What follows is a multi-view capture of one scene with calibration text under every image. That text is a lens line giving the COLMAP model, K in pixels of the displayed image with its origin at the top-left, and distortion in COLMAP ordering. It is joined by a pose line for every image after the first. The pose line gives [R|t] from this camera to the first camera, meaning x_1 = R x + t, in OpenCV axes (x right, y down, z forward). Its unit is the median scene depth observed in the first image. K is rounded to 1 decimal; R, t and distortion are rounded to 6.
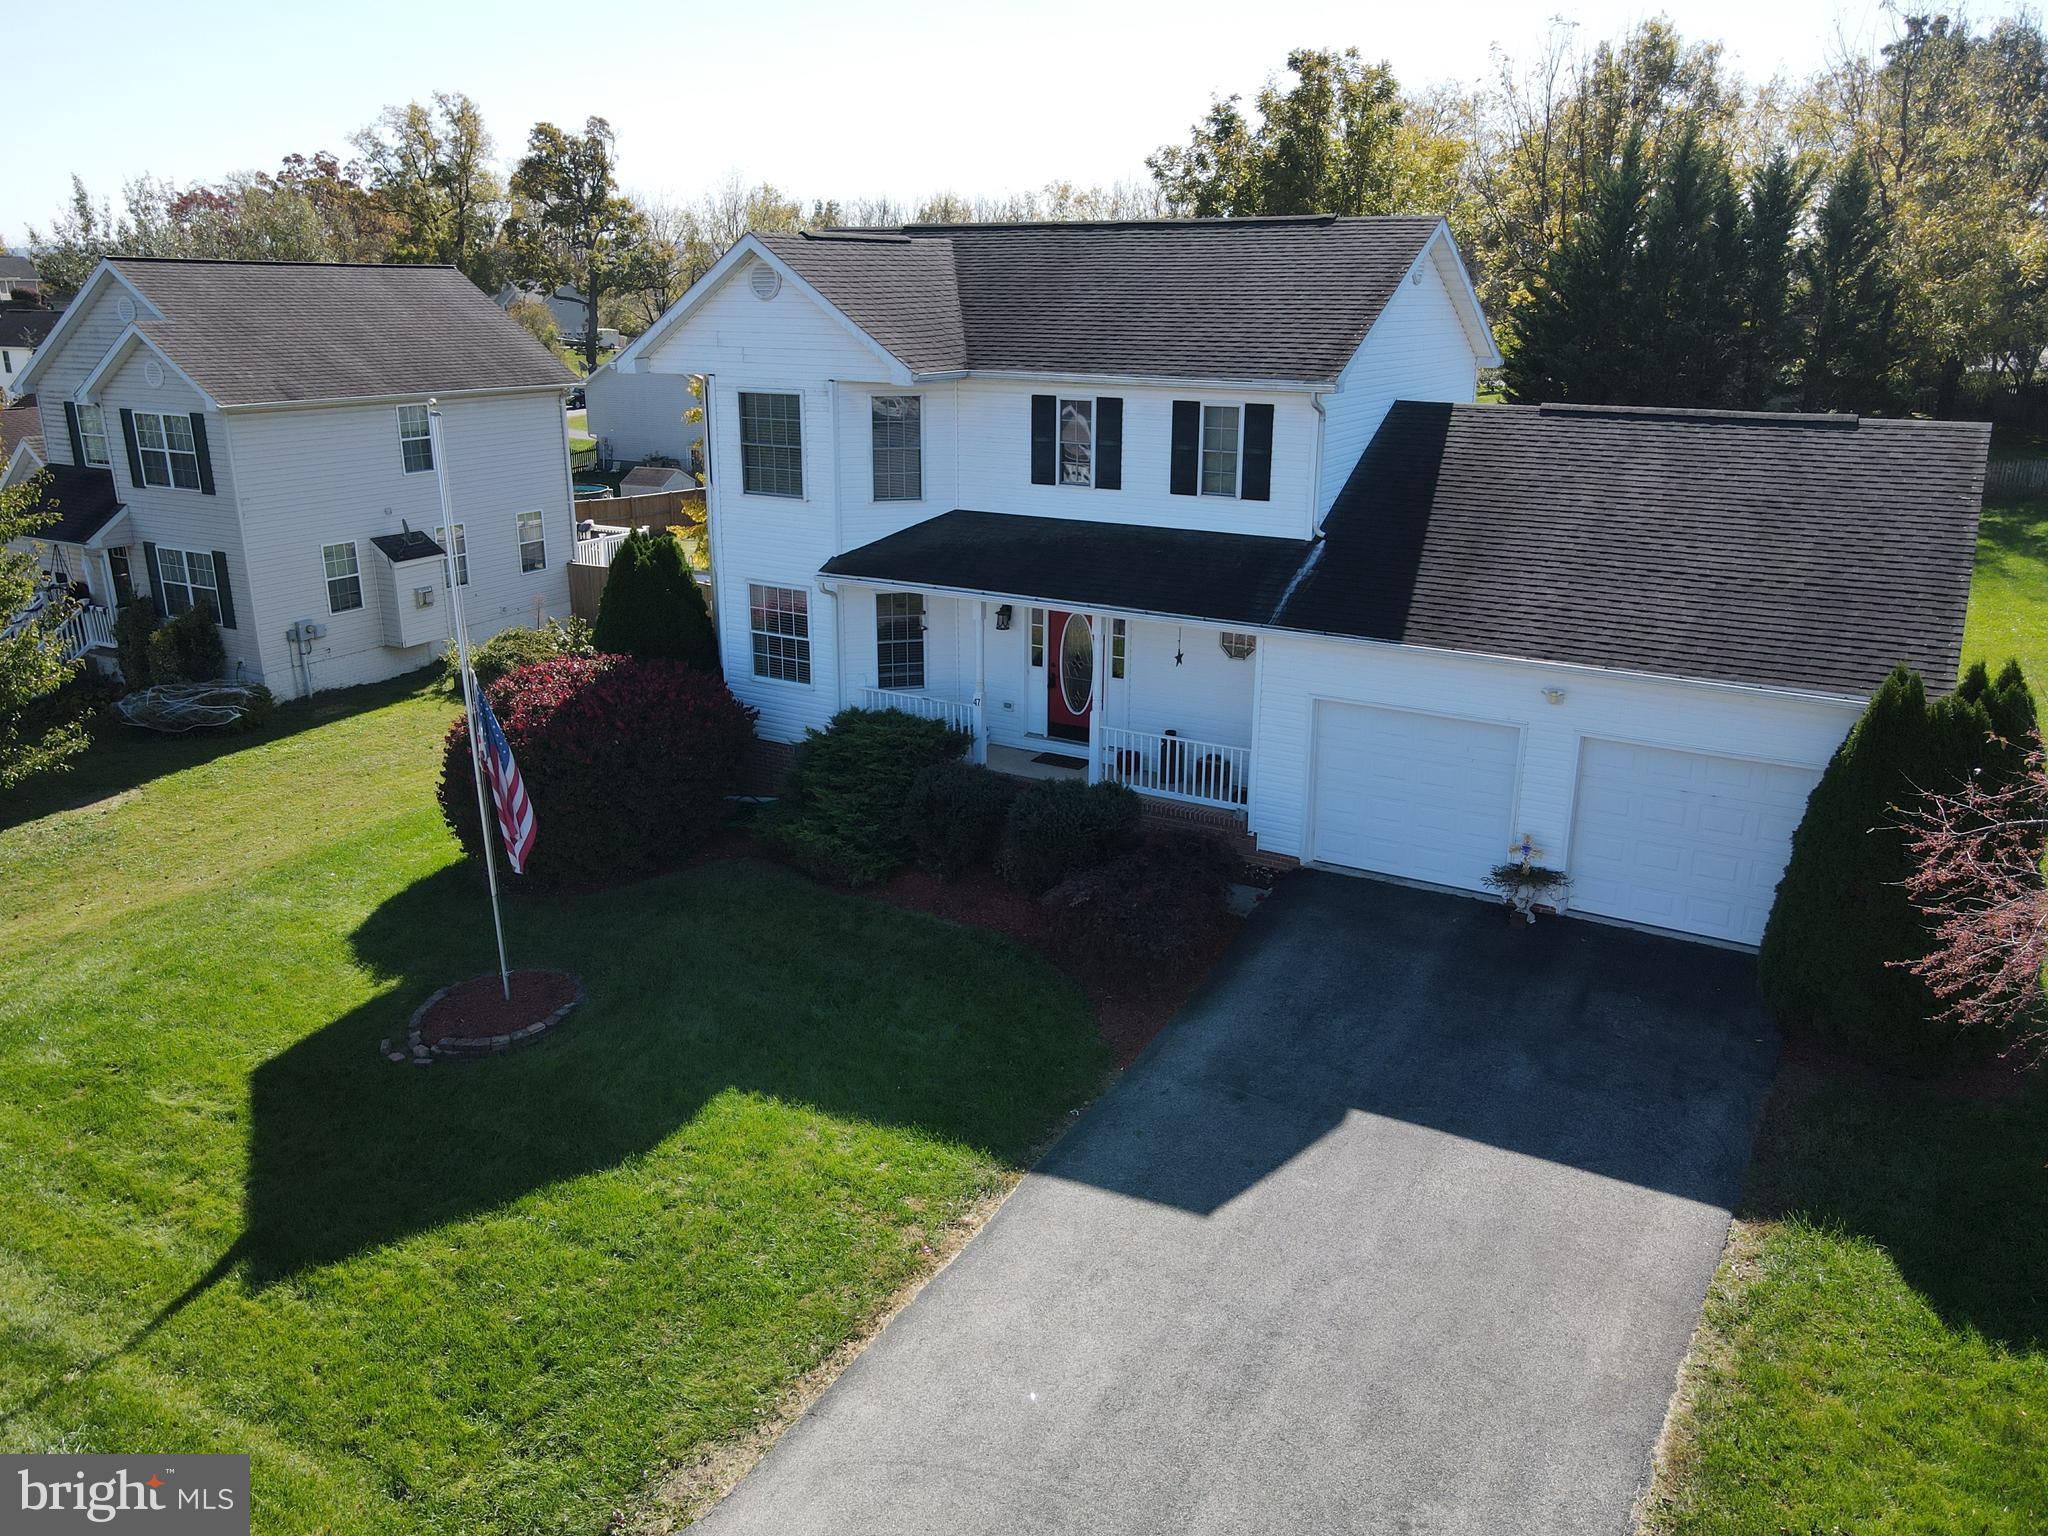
lens RADIAL K [[1506.6, 0, 1015.4], [0, 1506.6, 765.0], [0, 0, 1]] dist [0.001910, 0.019430]
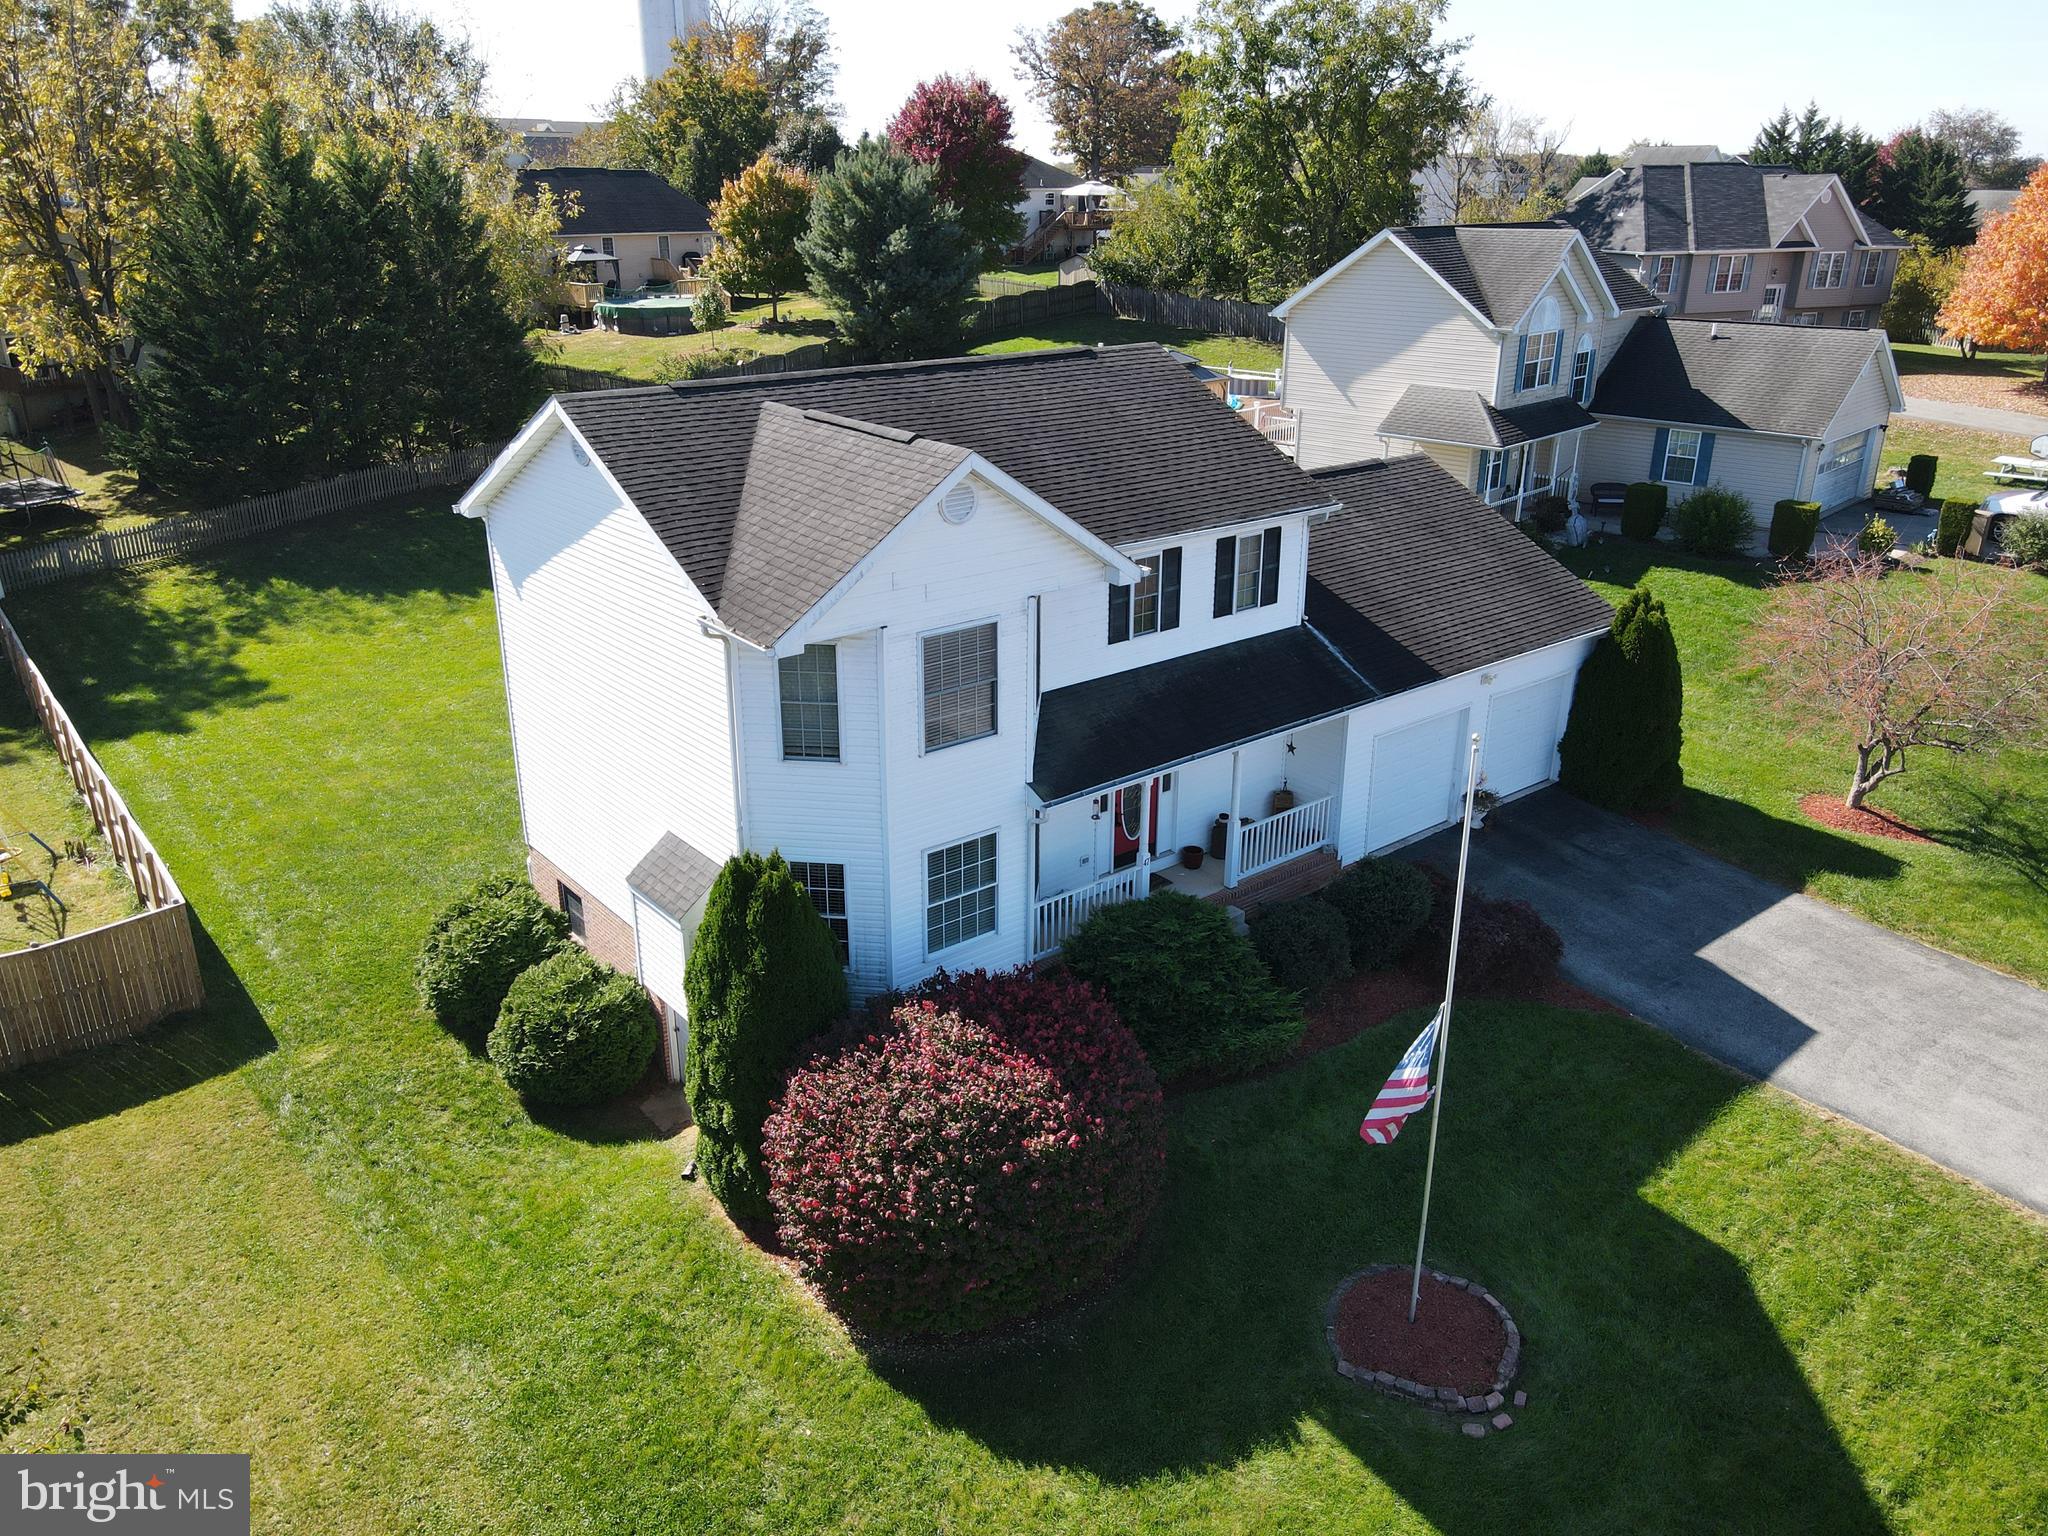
lens RADIAL K [[1506.6, 0, 1015.4], [0, 1506.6, 765.0], [0, 0, 1]] dist [0.001910, 0.019430]
pose [[0.346245, -0.344754, 0.872502, -0.992705], [0.282076, 0.925252, 0.253658, -0.415119], [-0.894733, 0.158284, 0.417610, 0.690797]]
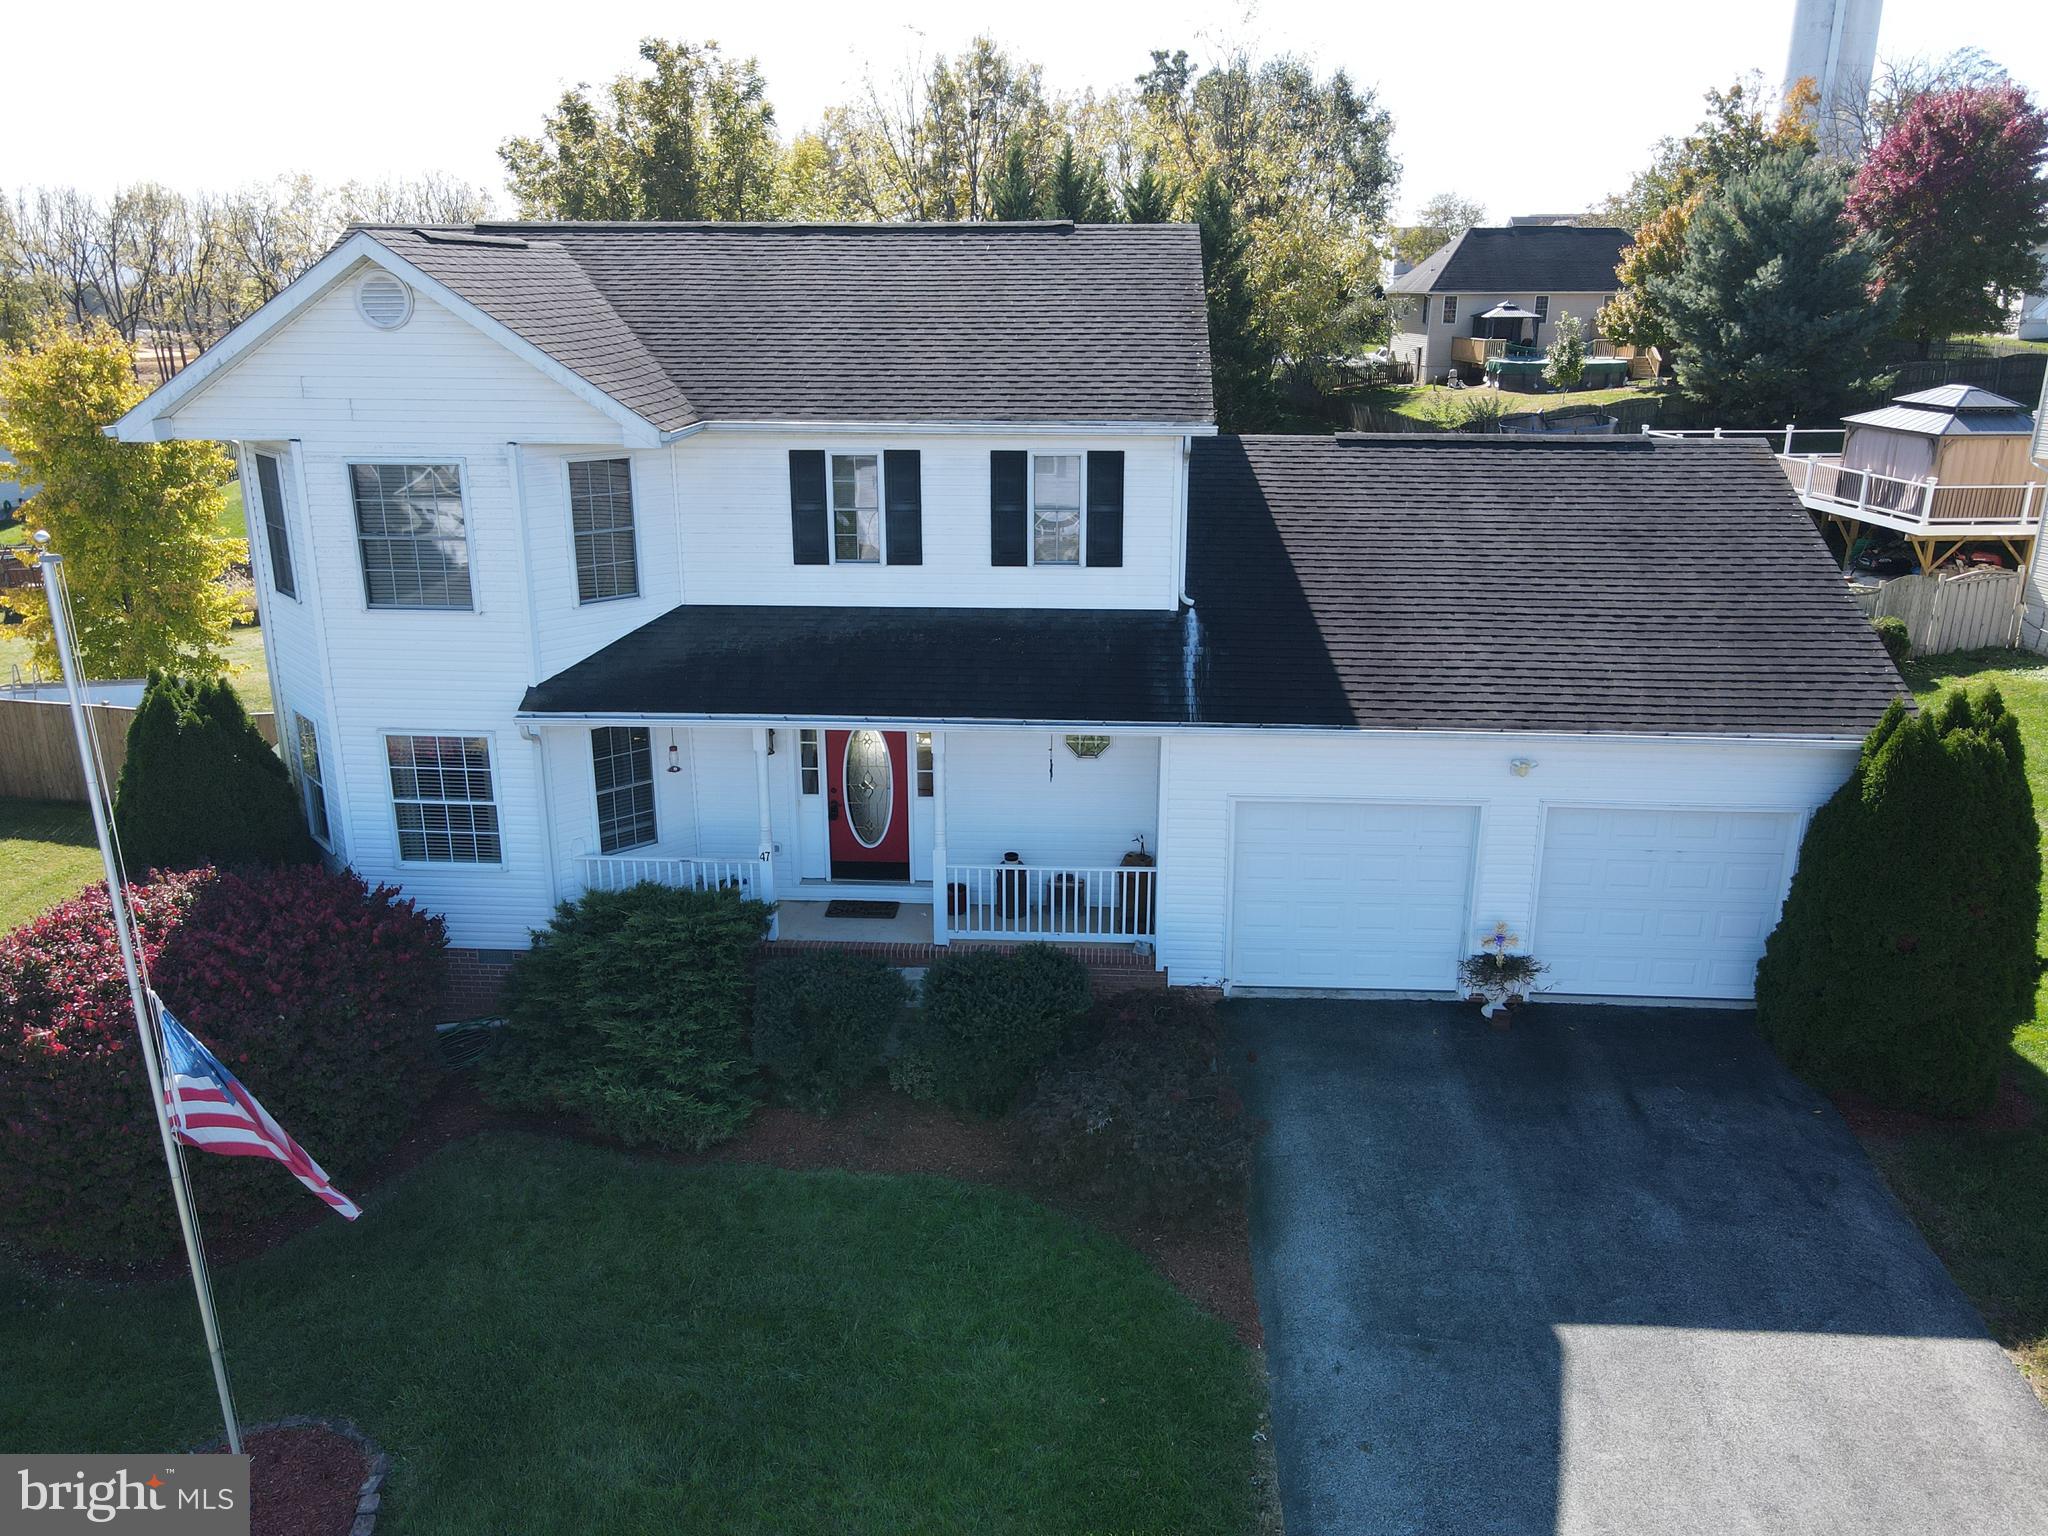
lens RADIAL K [[1506.6, 0, 1015.4], [0, 1506.6, 765.0], [0, 0, 1]] dist [0.001910, 0.019430]
pose [[0.889918, -0.139325, 0.434321, -0.253835], [0.139808, 0.989693, 0.031017, -0.099922], [-0.434165, 0.033119, 0.900224, 0.280241]]
